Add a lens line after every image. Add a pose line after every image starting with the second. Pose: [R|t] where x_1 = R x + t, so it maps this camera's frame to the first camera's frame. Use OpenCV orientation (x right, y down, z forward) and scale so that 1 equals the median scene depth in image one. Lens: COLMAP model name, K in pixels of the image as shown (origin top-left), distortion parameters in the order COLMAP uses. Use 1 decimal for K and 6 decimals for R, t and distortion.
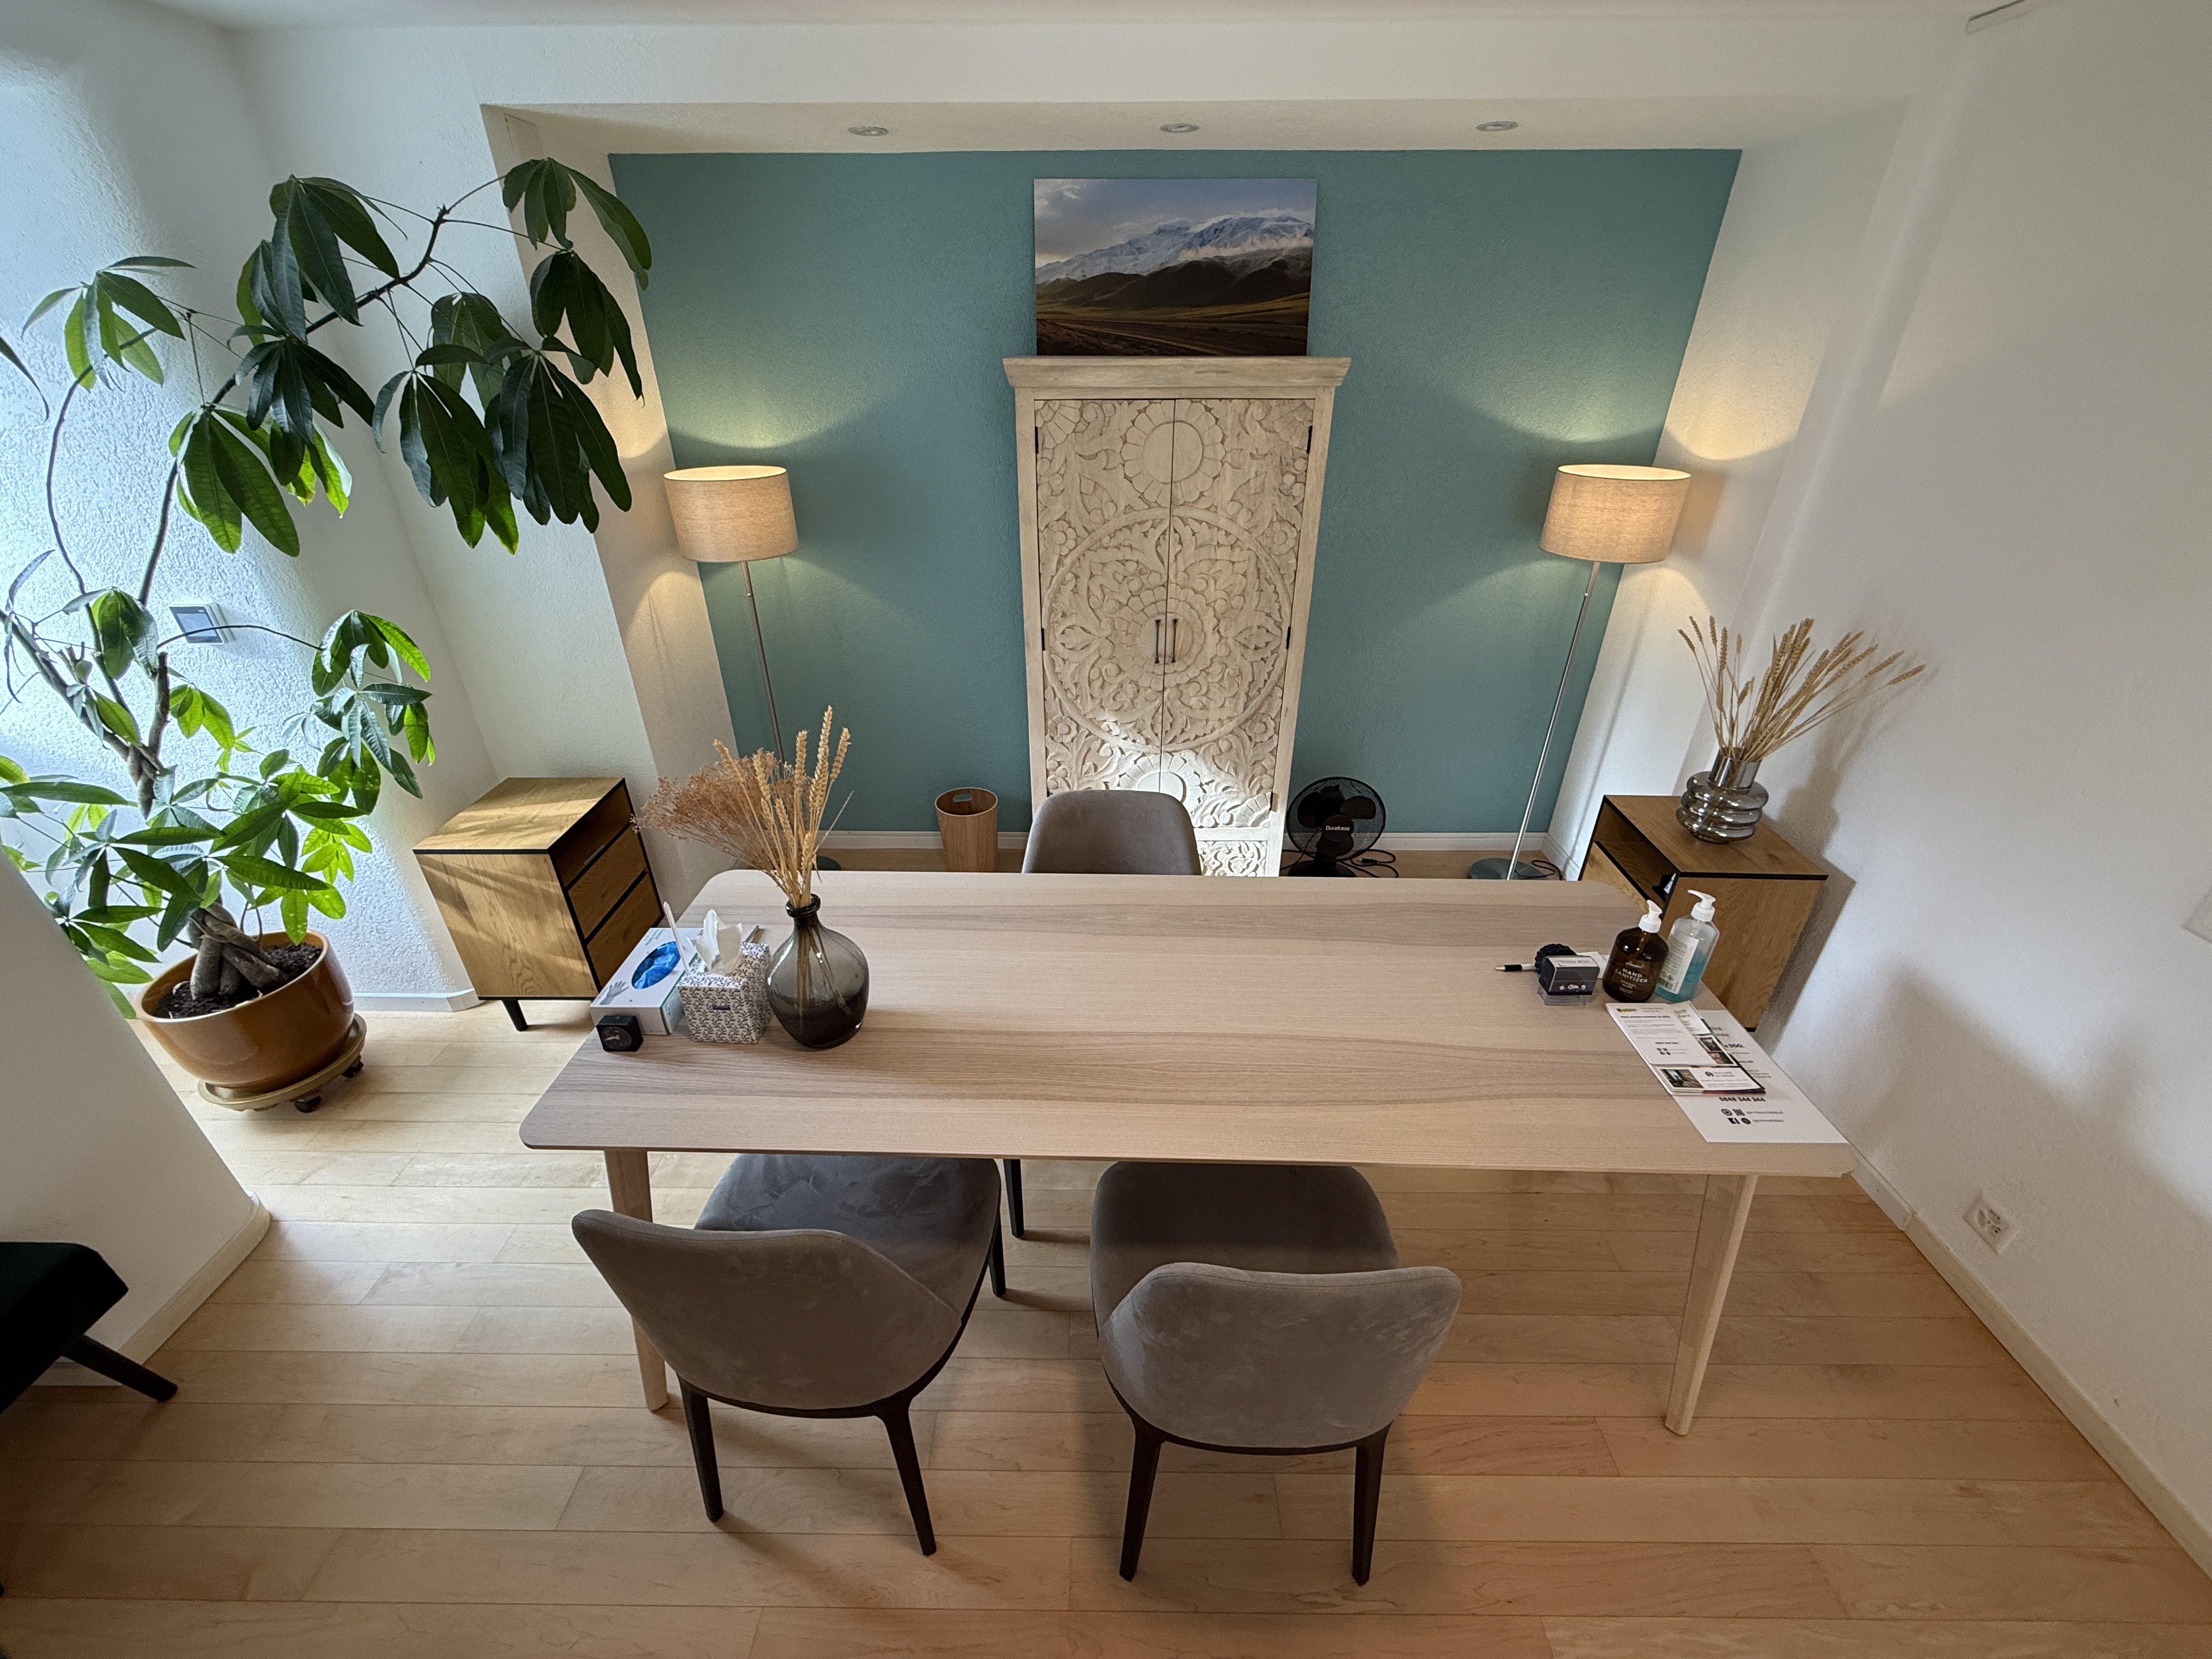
lens RADIAL K [[877.1, 0, 1106.0], [0, 877.1, 829.5], [0, 0, 1]] dist [-0.000227, -0.000006]
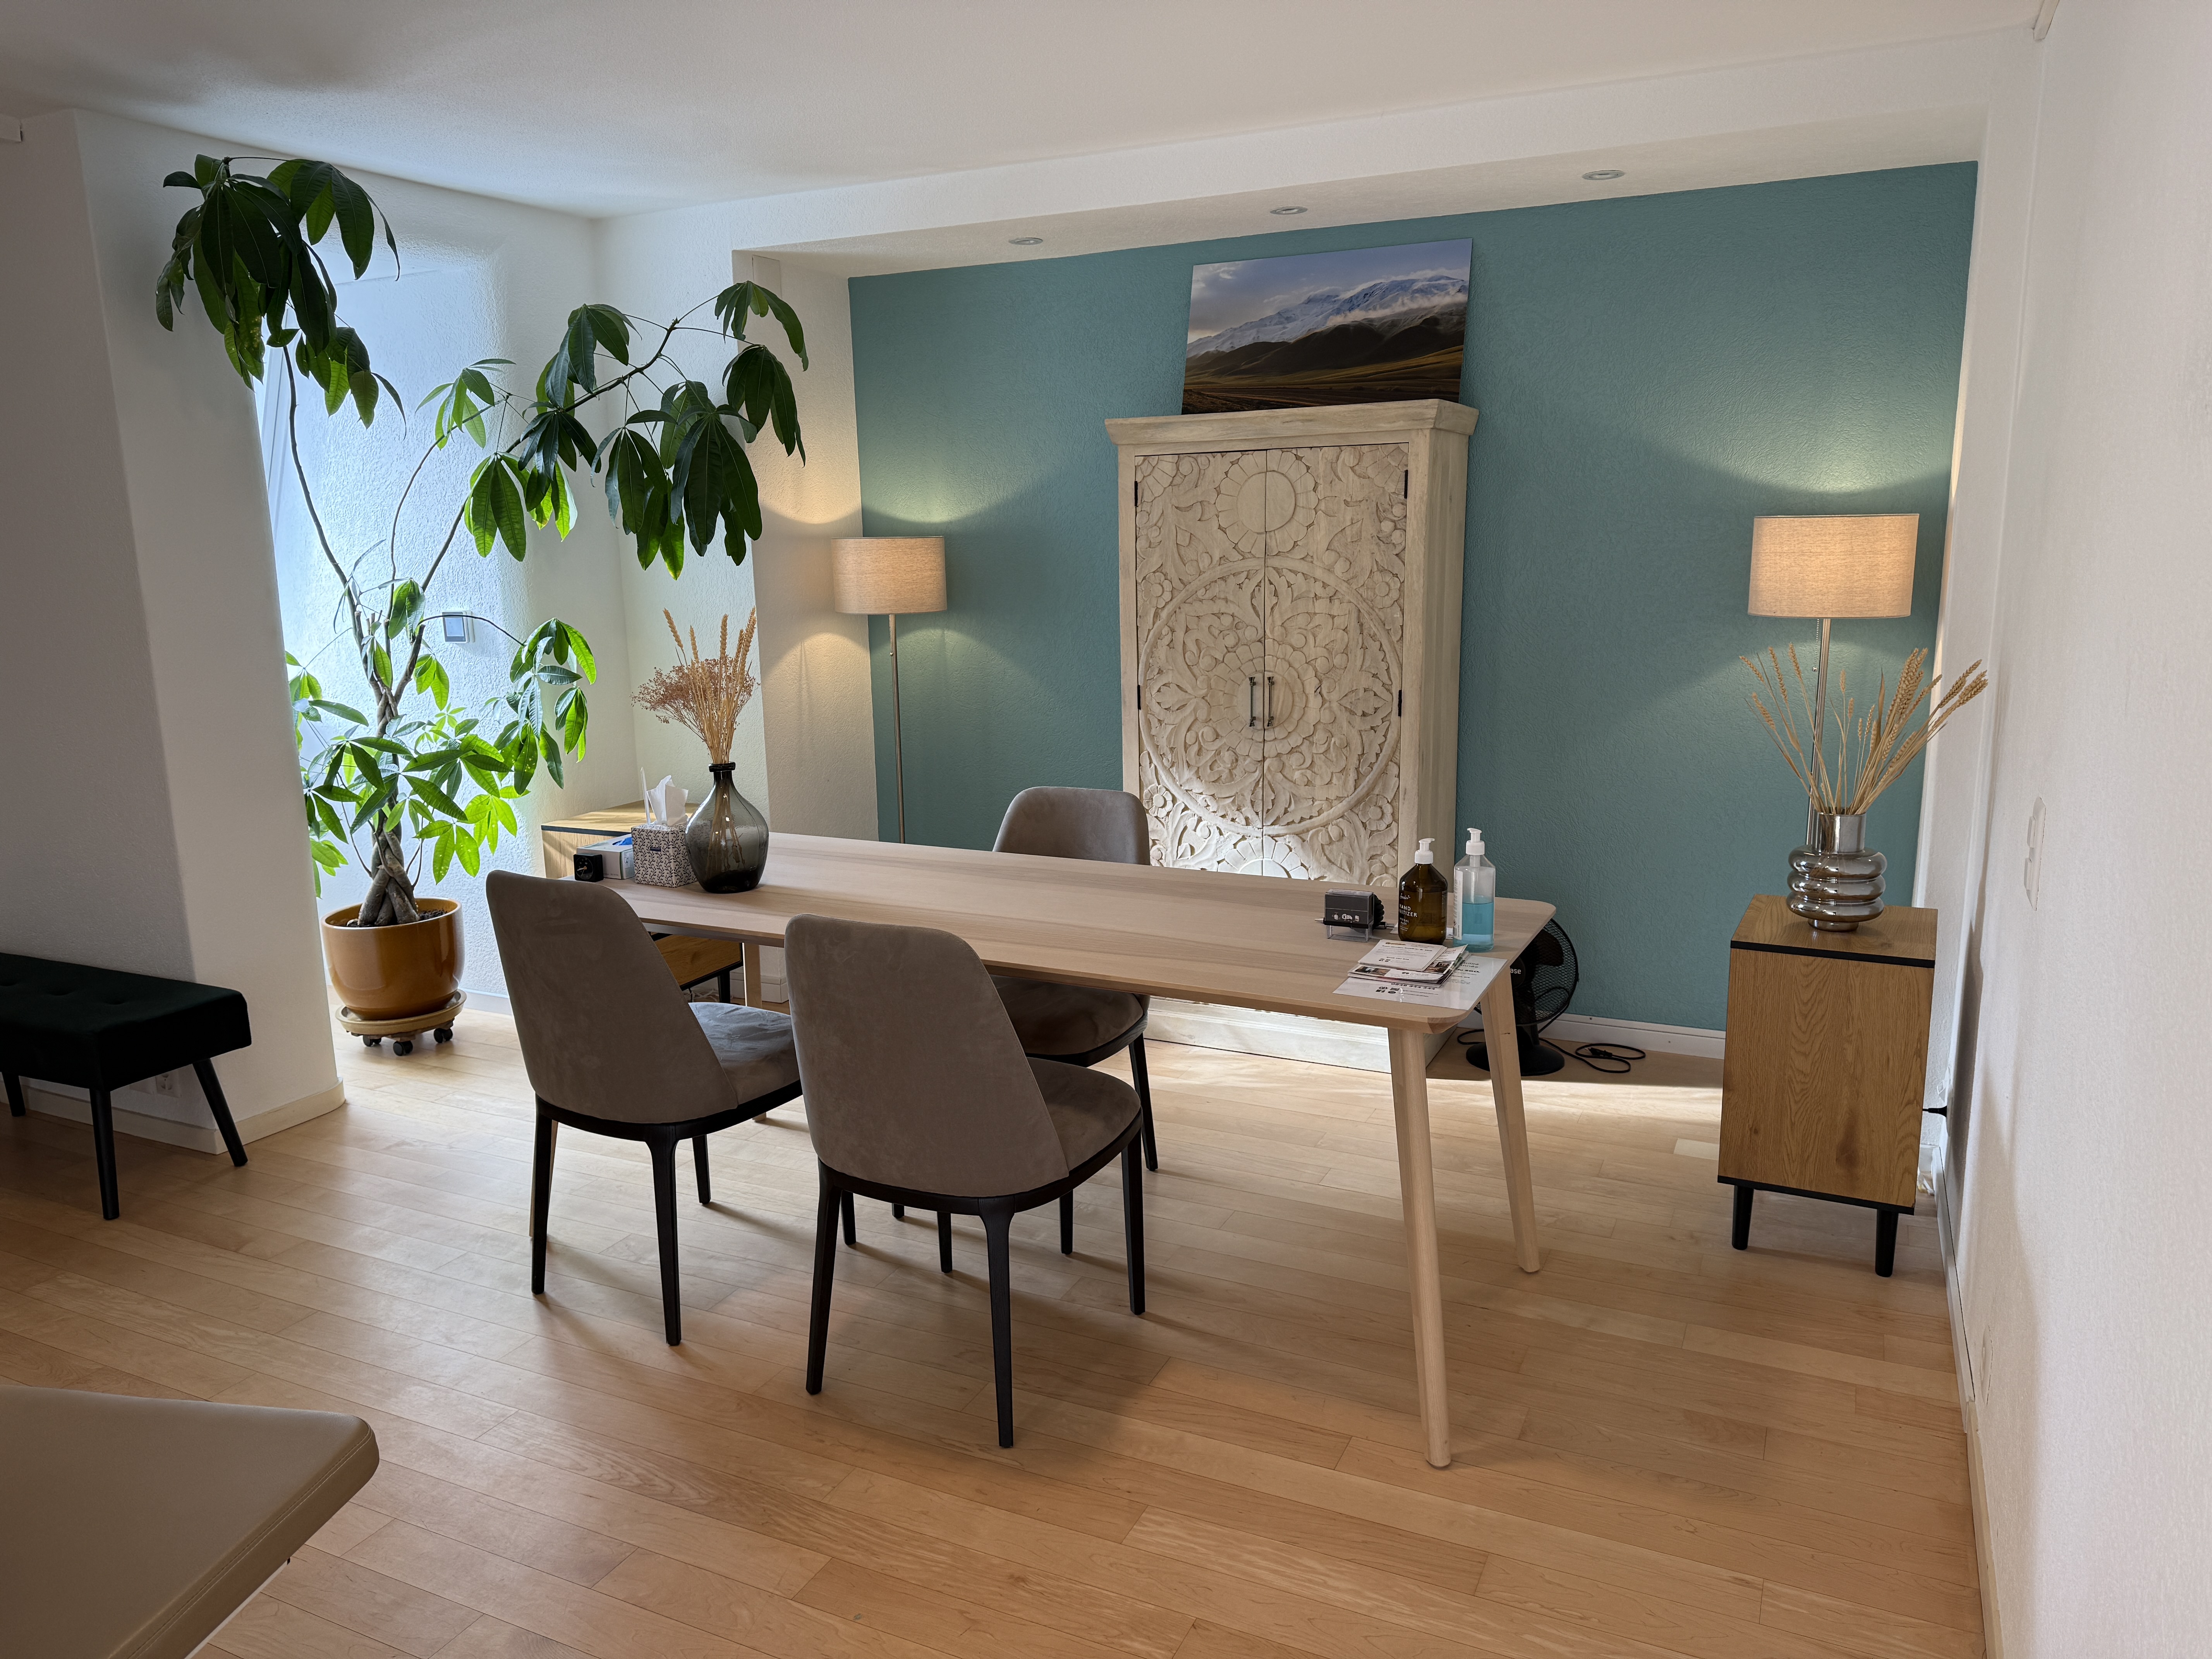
lens RADIAL K [[1518.4, 0, 1106.0], [0, 1518.4, 829.5], [0, 0, 1]] dist [0.197013, -0.410909]
pose [[0.905910, 0.067144, -0.418113, 0.649591], [-0.188825, 0.947808, -0.256914, 0.377322], [0.379040, 0.311691, 0.871308, -0.420200]]
